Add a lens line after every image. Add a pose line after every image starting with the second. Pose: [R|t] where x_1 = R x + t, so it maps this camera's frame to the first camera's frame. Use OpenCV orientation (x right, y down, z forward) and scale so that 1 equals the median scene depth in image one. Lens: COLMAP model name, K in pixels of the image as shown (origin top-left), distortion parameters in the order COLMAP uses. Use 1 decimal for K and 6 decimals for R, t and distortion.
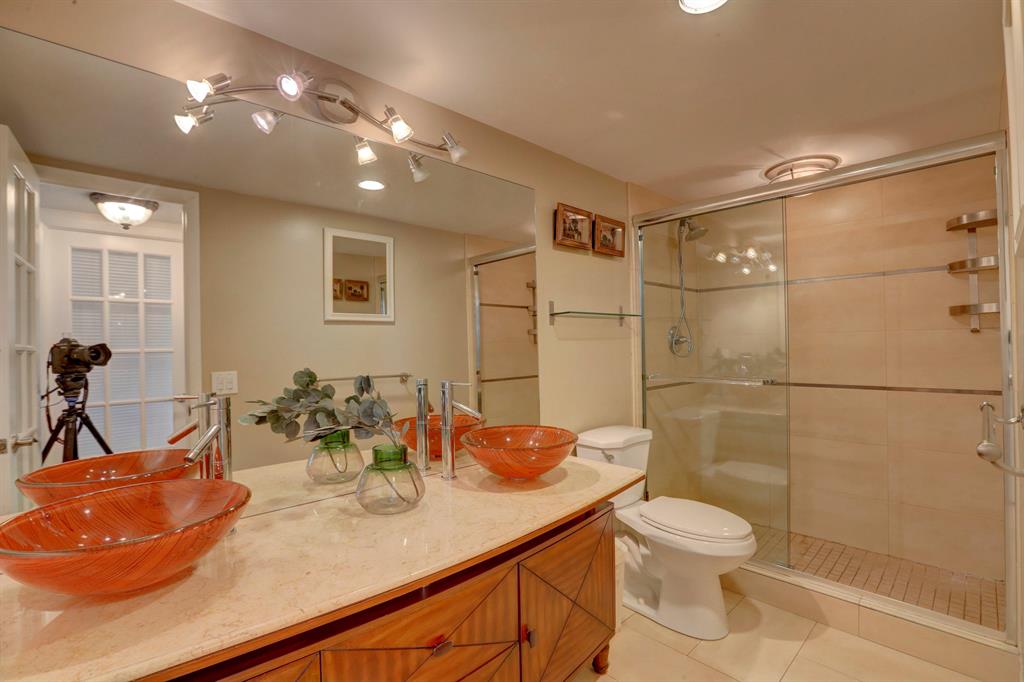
lens RADIAL K [[472.6, 0, 517.2], [0, 472.6, 341.9], [0, 0, 1]] dist [-0.040400, 0.014072]
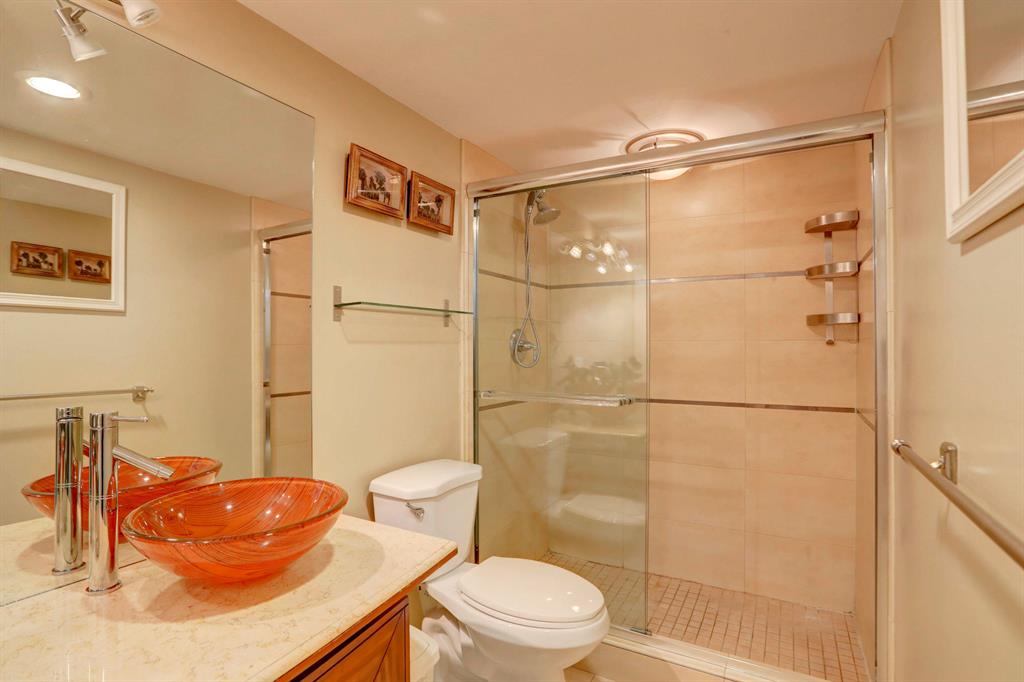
lens RADIAL K [[503.5, 0, 508.5], [0, 503.5, 342.6], [0, 0, 1]] dist [-0.025376, 0.000664]
pose [[0.962395, 0.020676, 0.270865, 0.099064], [-0.019112, 0.999782, -0.008411, -0.002769], [-0.270980, 0.002918, 0.962581, 0.203554]]
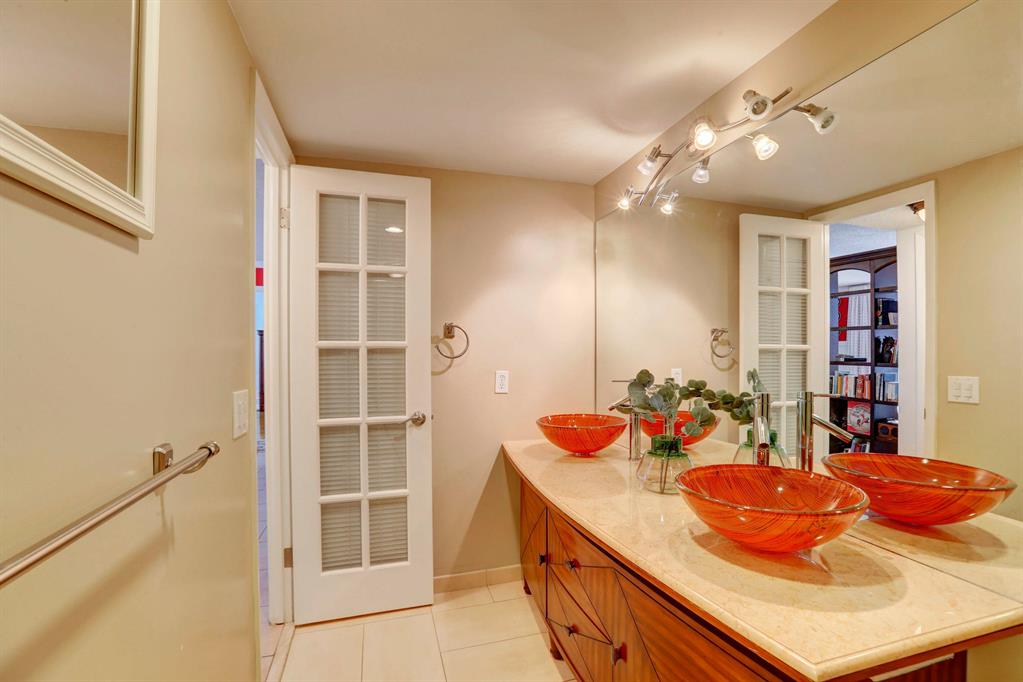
lens RADIAL K [[472.1, 0, 514.3], [0, 472.1, 353.7], [0, 0, 1]] dist [-0.040400, 0.014072]
pose [[-0.465329, 0.028462, -0.884680, 0.508775], [0.019332, 0.999571, 0.021989, -0.008050], [0.884927, -0.006871, -0.465680, 0.665077]]
